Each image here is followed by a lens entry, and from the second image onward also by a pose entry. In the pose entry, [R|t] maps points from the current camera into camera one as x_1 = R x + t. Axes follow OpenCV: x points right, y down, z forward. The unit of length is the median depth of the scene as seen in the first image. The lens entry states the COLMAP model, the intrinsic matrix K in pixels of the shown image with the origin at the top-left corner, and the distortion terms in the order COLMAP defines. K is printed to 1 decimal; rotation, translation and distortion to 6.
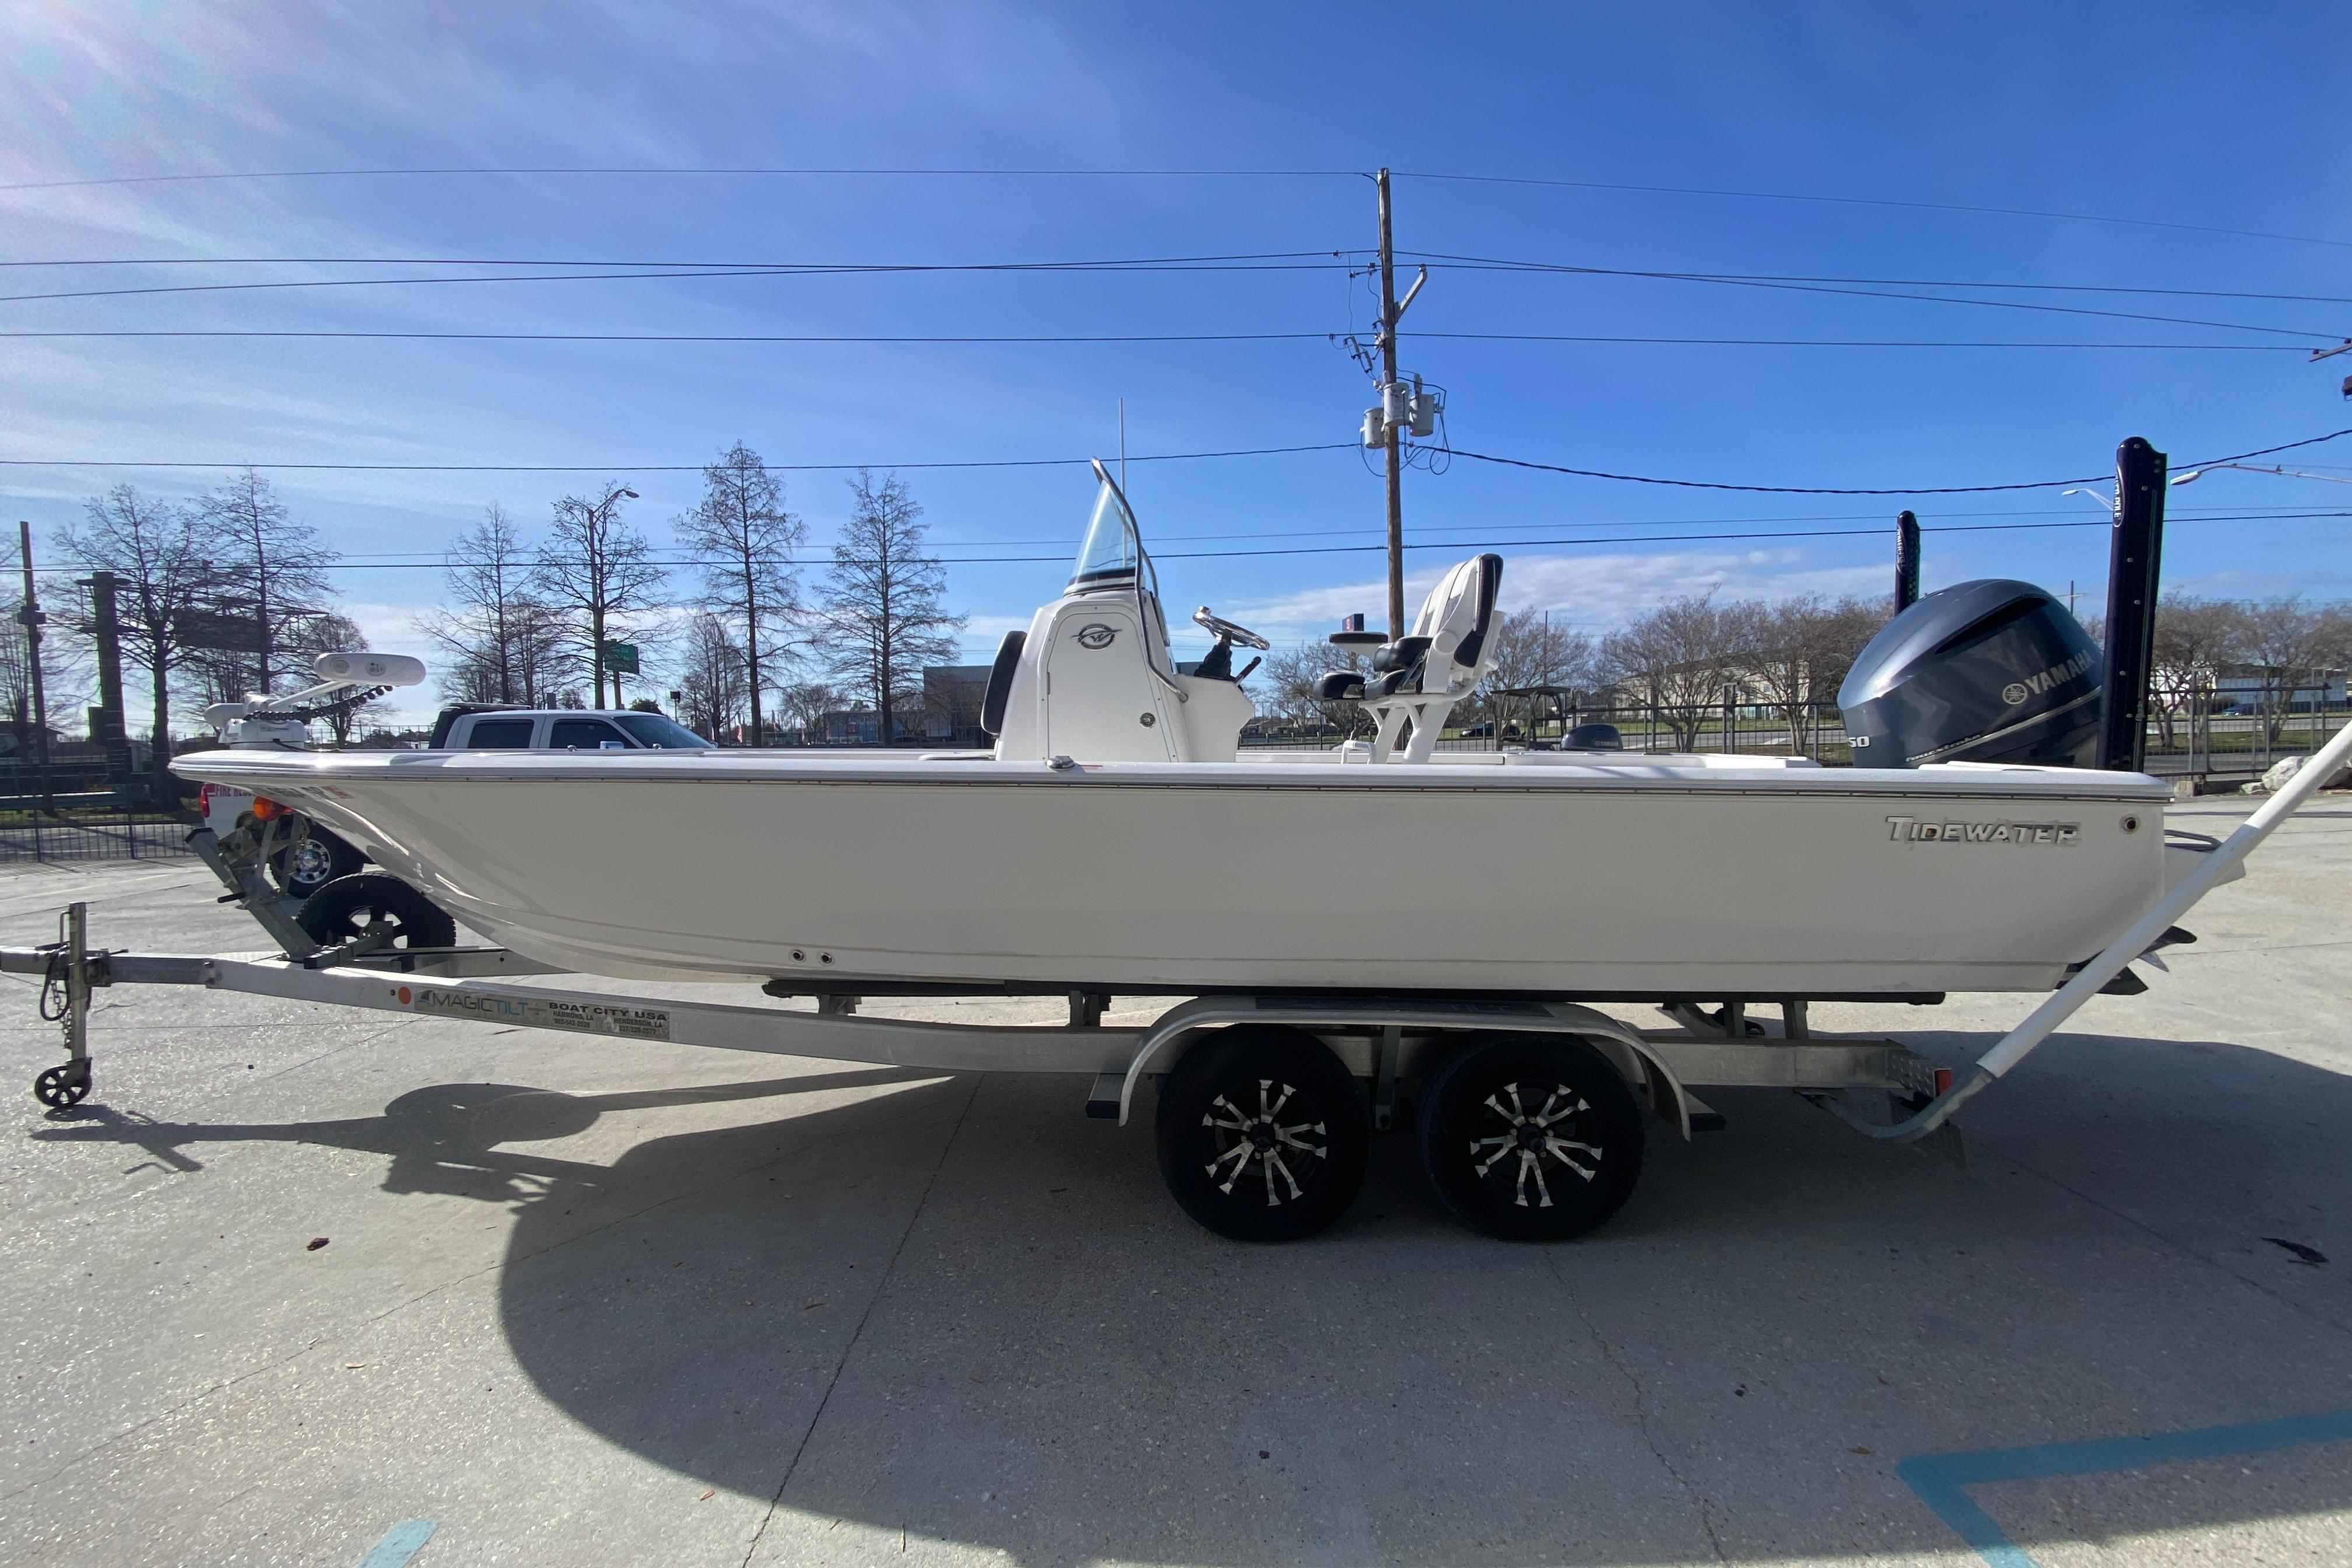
lens RADIAL K [[955.3, 0, 1175.5], [0, 955.3, 797.8], [0, 0, 1]] dist [0.008054, -0.014960]
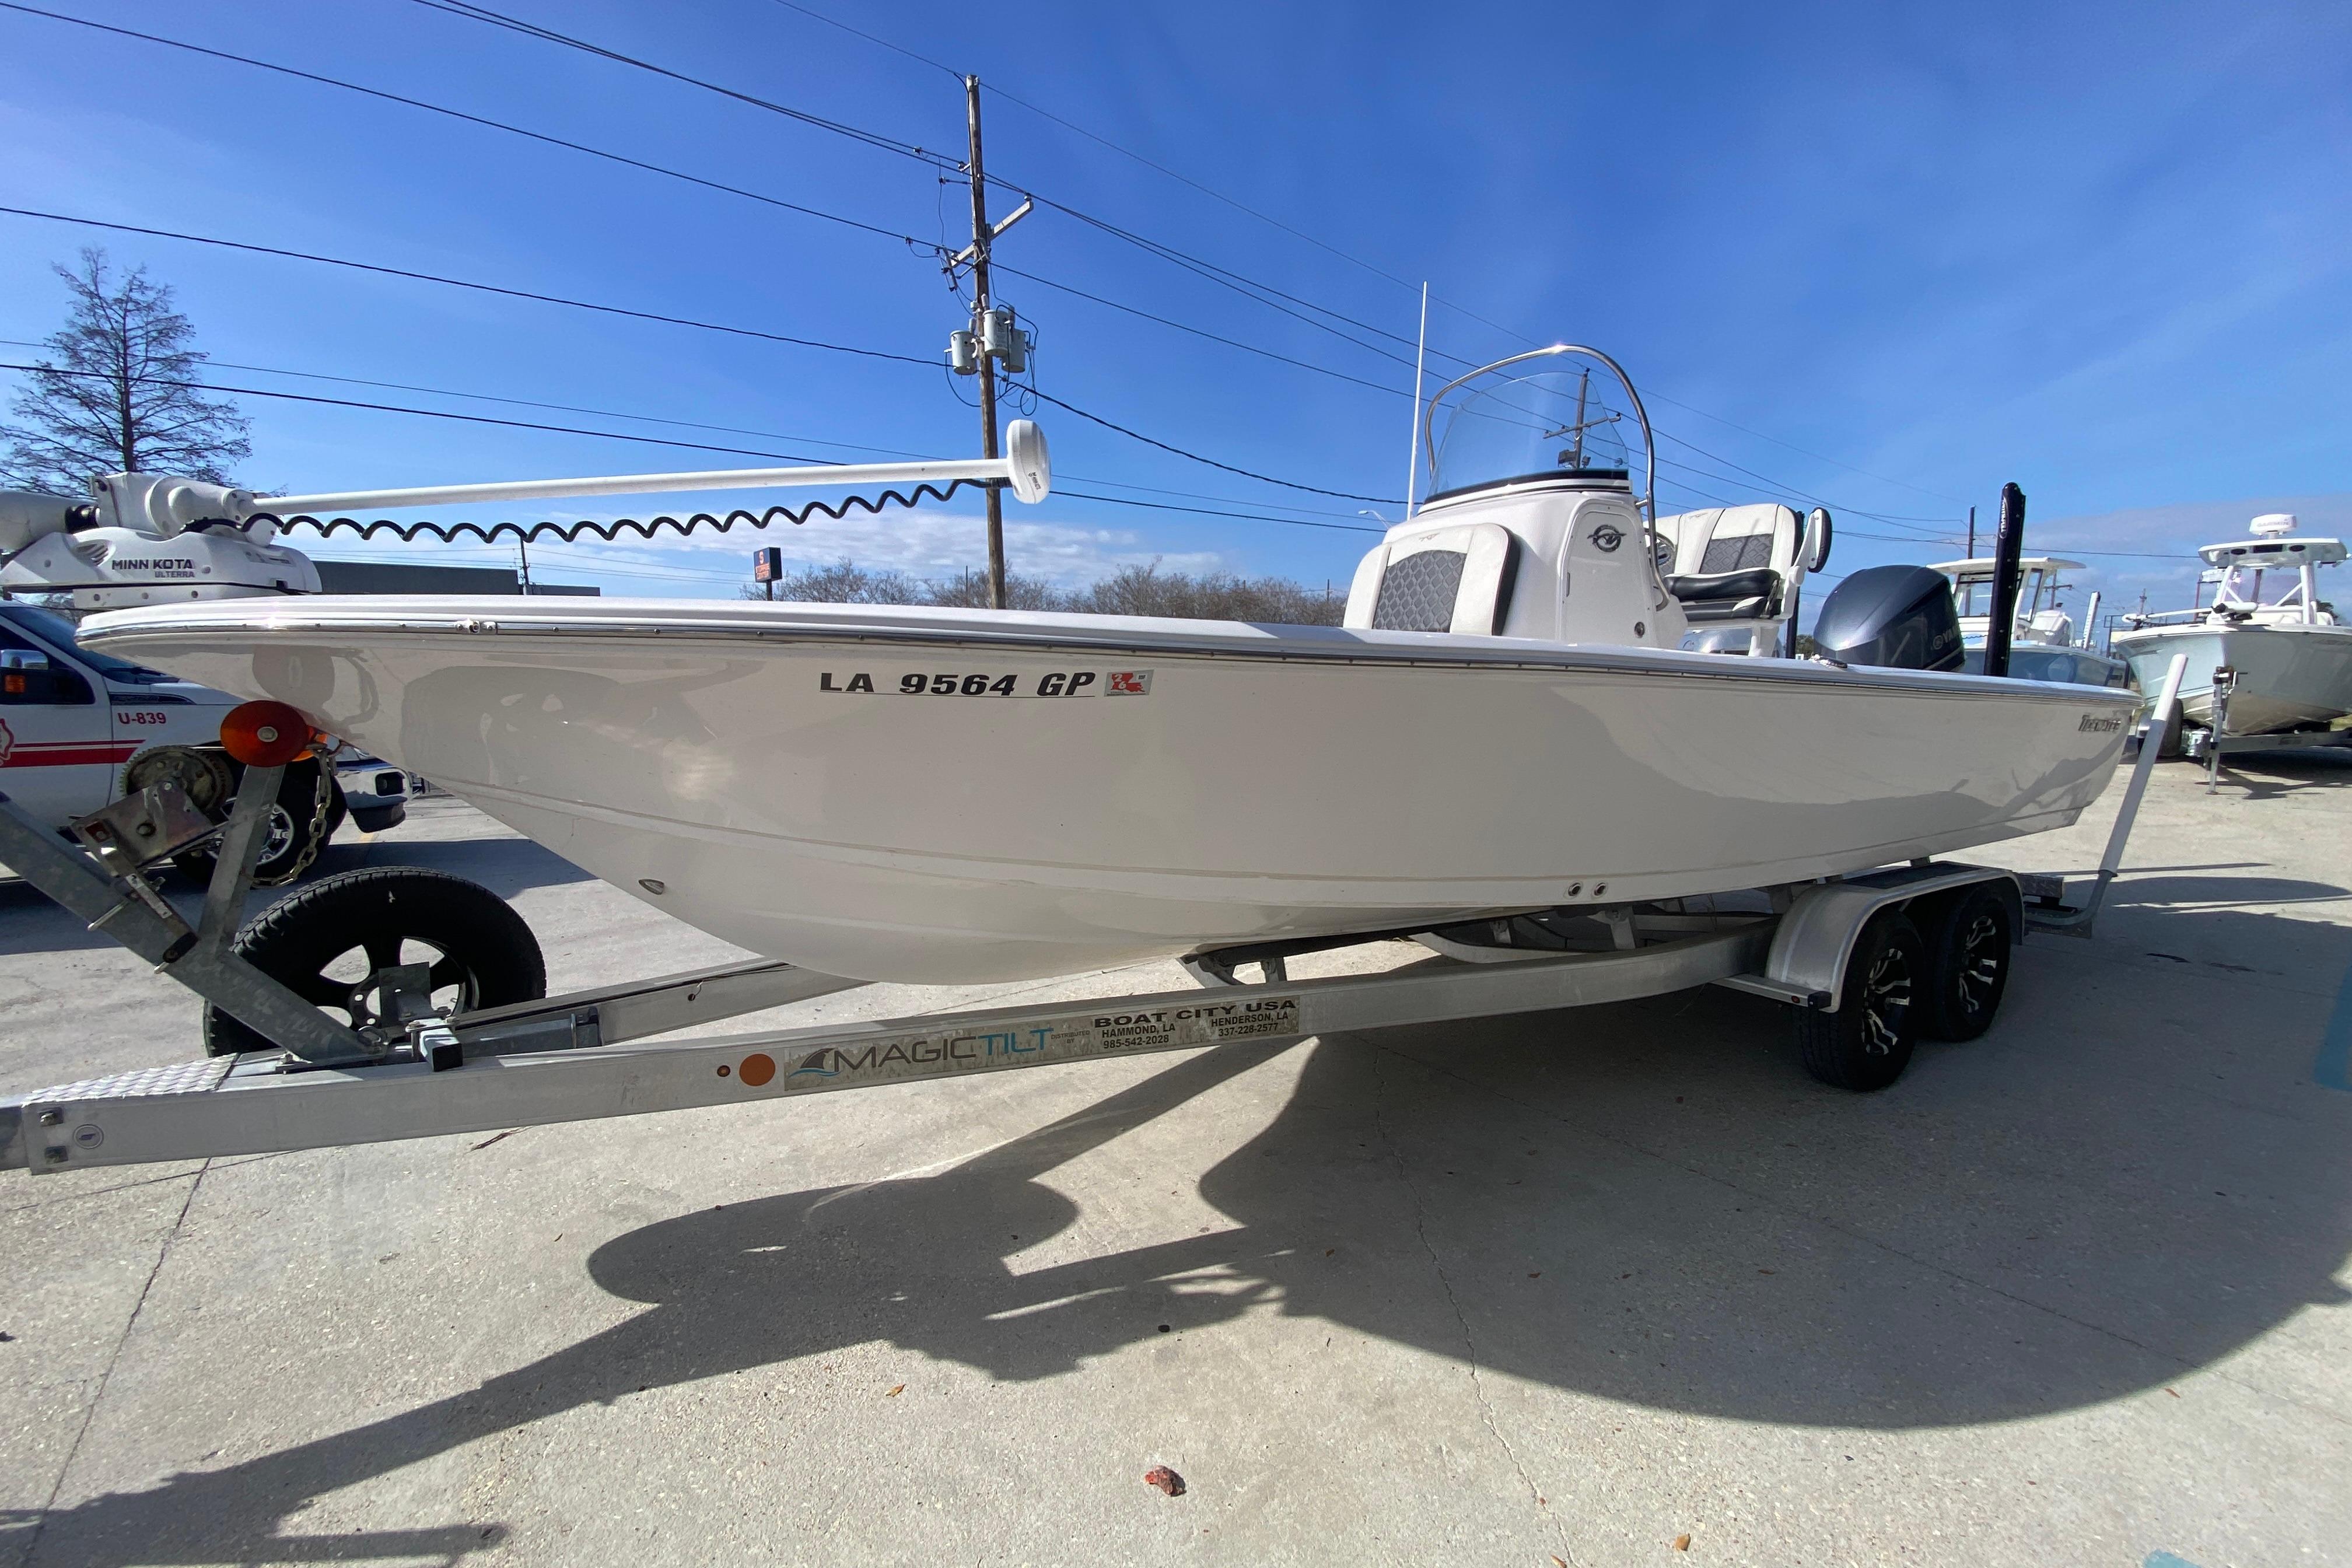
lens RADIAL K [[955.3, 0, 1181.2], [0, 955.3, 792.7], [0, 0, 1]] dist [0.008054, -0.014960]
pose [[0.812082, -0.046290, 0.581705, -0.191022], [0.019574, 0.998449, 0.052127, 0.005484], [-0.583215, -0.030945, 0.811728, 0.087064]]
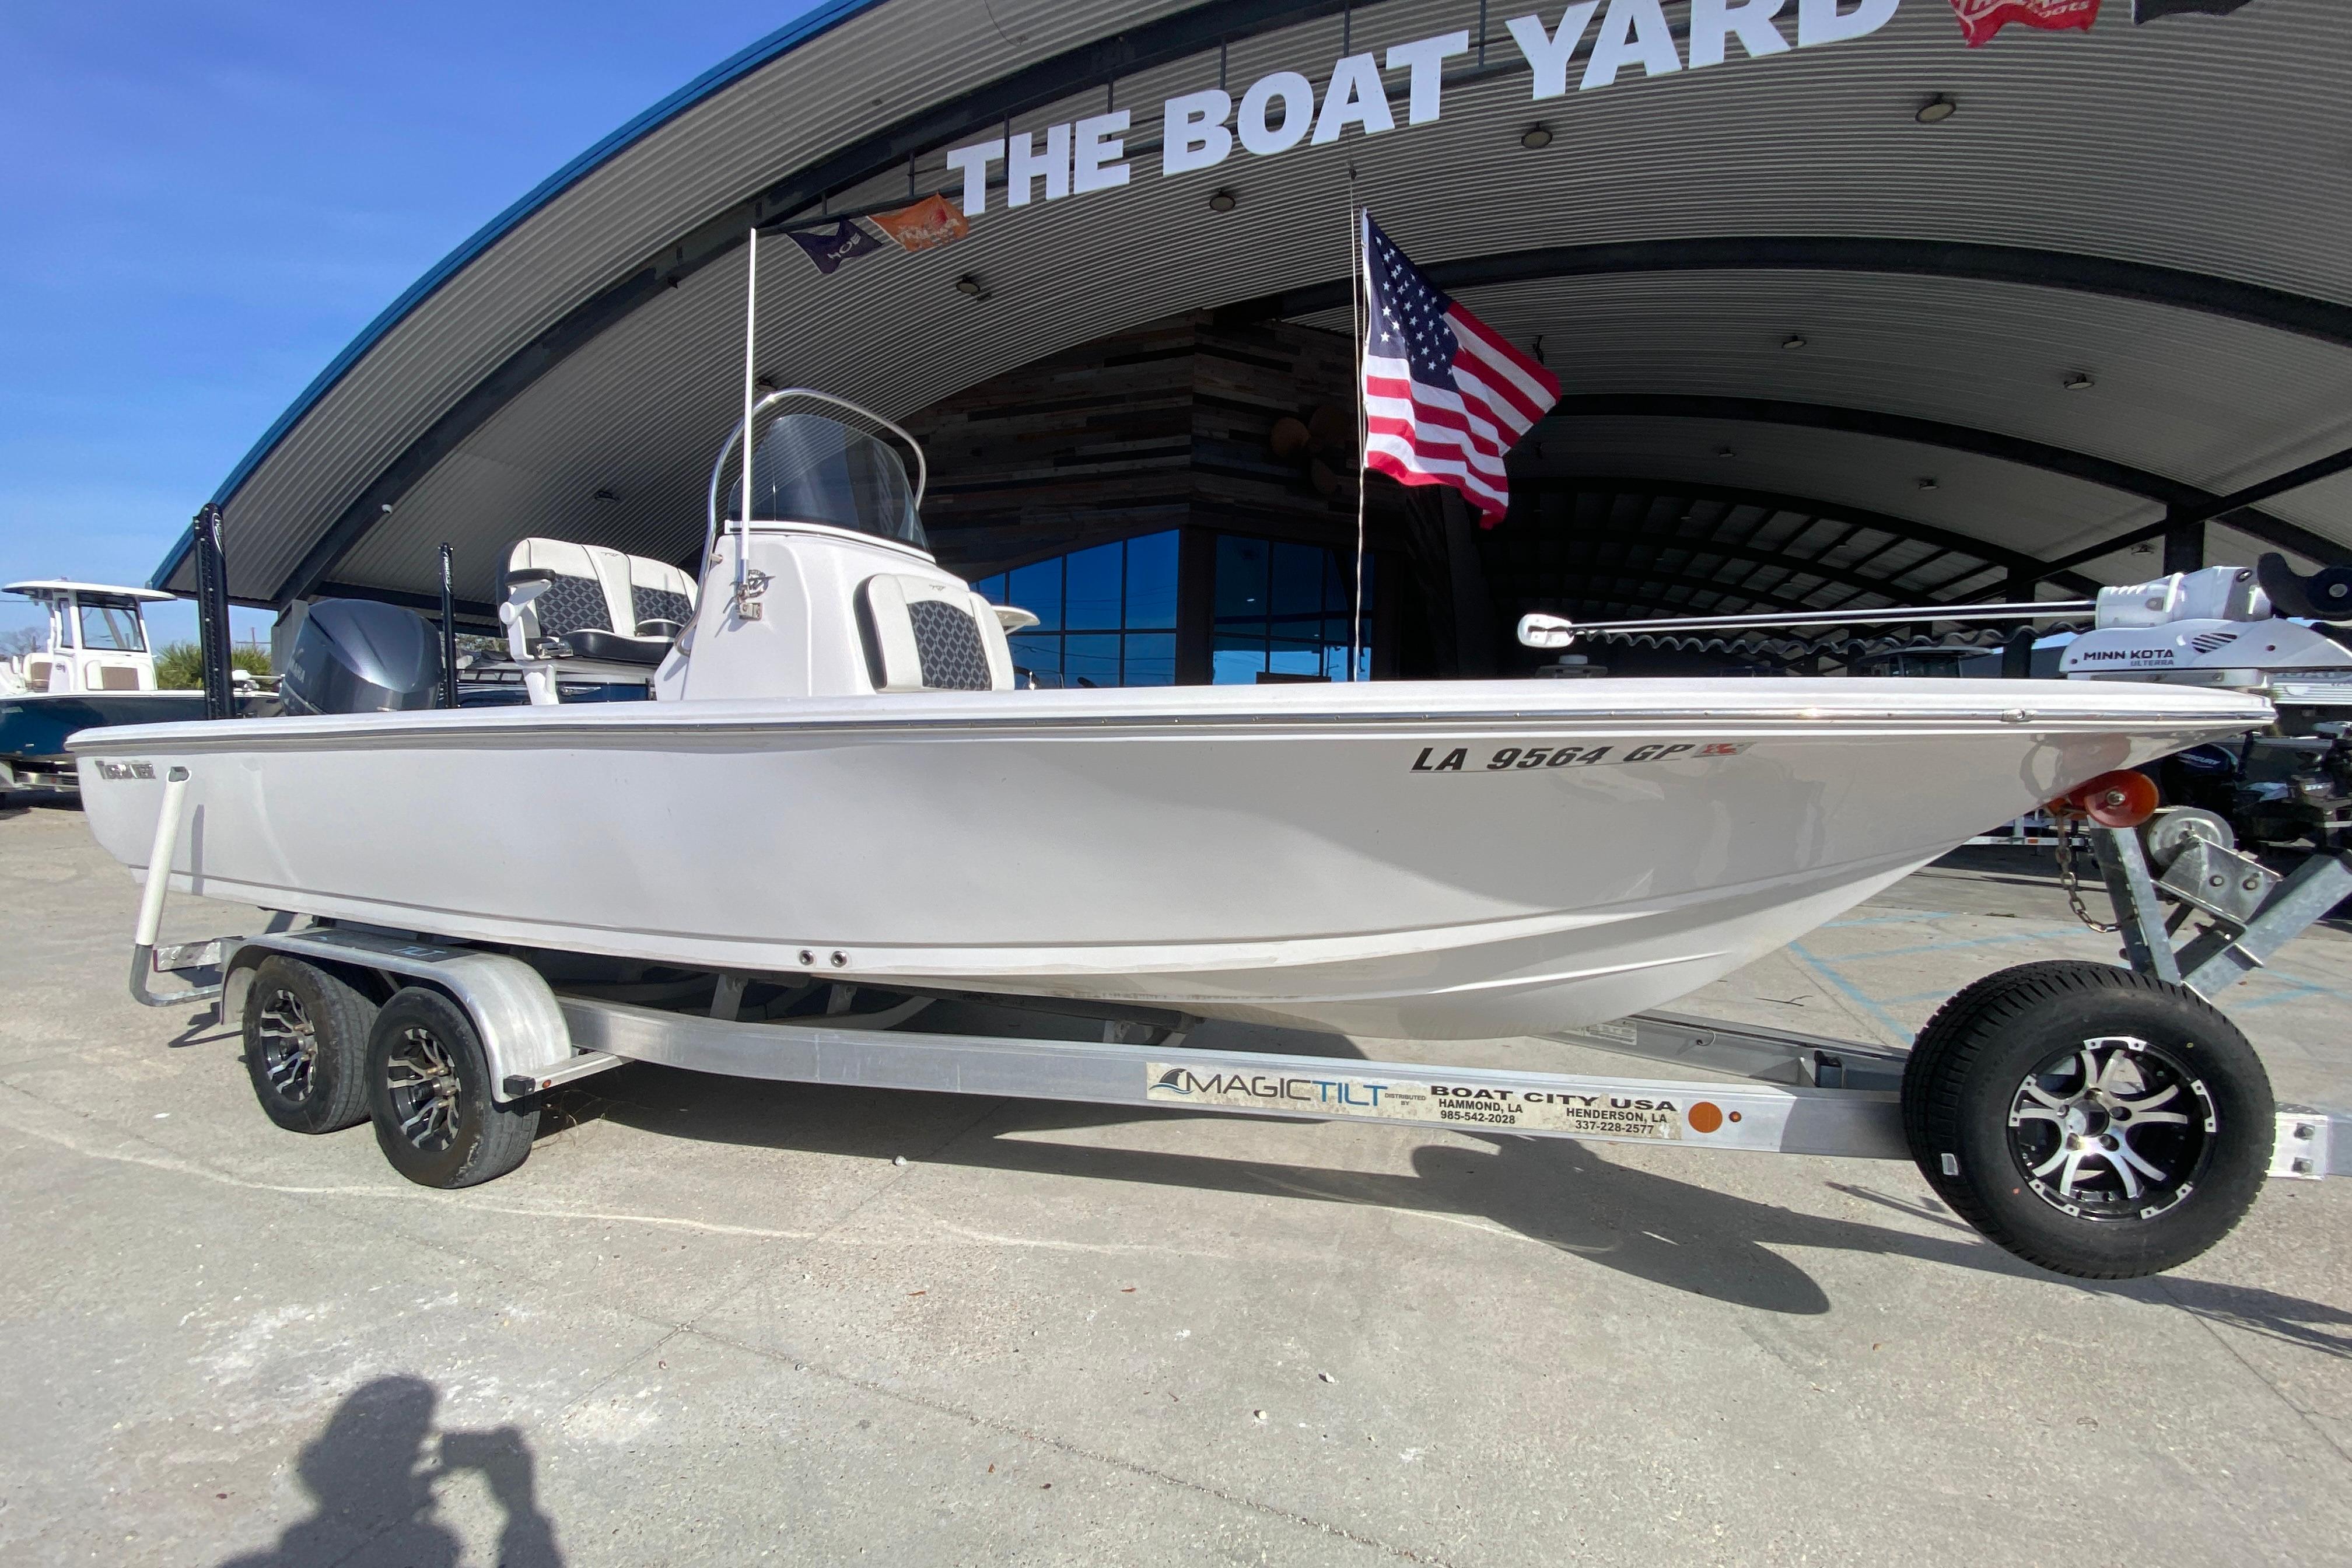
lens RADIAL K [[955.3, 0, 1168.3], [0, 955.3, 790.8], [0, 0, 1]] dist [0.008054, -0.014960]
pose [[-0.928508, -0.015256, 0.370998, -0.149694], [0.023326, 0.994786, 0.099284, -0.012502], [-0.370578, 0.100840, -0.923311, 0.371781]]
